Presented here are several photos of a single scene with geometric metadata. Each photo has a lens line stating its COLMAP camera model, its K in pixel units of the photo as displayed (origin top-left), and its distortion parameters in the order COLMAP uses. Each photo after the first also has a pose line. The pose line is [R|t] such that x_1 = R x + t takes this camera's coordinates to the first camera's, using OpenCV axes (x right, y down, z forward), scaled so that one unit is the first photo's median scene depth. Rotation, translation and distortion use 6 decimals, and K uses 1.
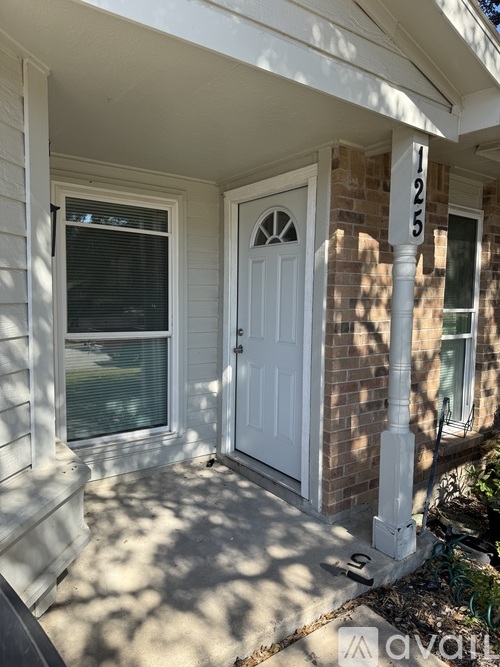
lens RADIAL K [[471.1, 0, 254.0], [0, 471.1, 334.7], [0, 0, 1]] dist [0.001567, -0.000865]
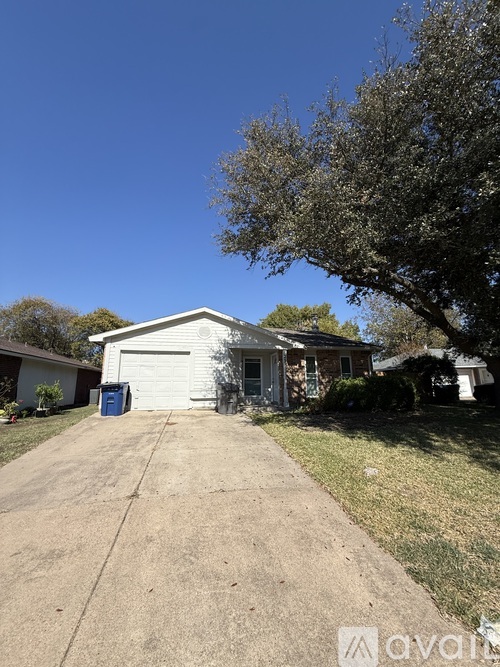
lens RADIAL K [[267.1, 0, 249.3], [0, 267.1, 335.4], [0, 0, 1]] dist [-0.004682, -0.000109]
pose [[0.914161, -0.099303, -0.393000, 1.109755], [-0.010474, 0.963418, -0.267799, 0.381168], [0.405216, 0.248928, 0.879679, -2.243581]]
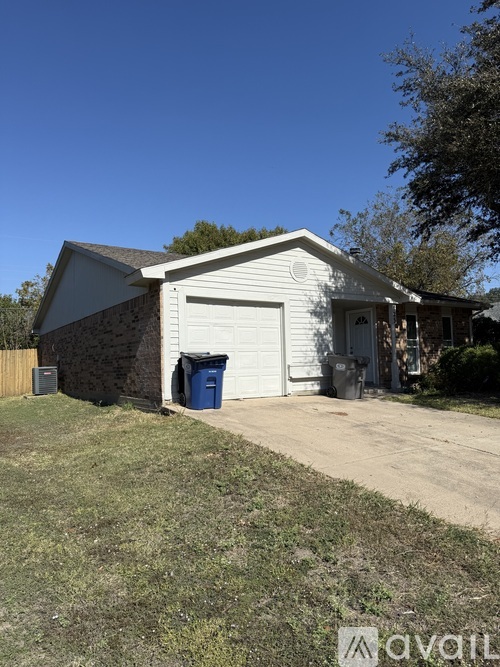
lens RADIAL K [[471.1, 0, 249.4], [0, 471.1, 338.3], [0, 0, 1]] dist [0.001567, -0.000865]
pose [[0.997172, -0.040519, -0.063300, -0.644149], [0.031722, 0.990436, -0.134277, 0.421424], [0.068135, 0.131889, 0.988920, -2.939619]]
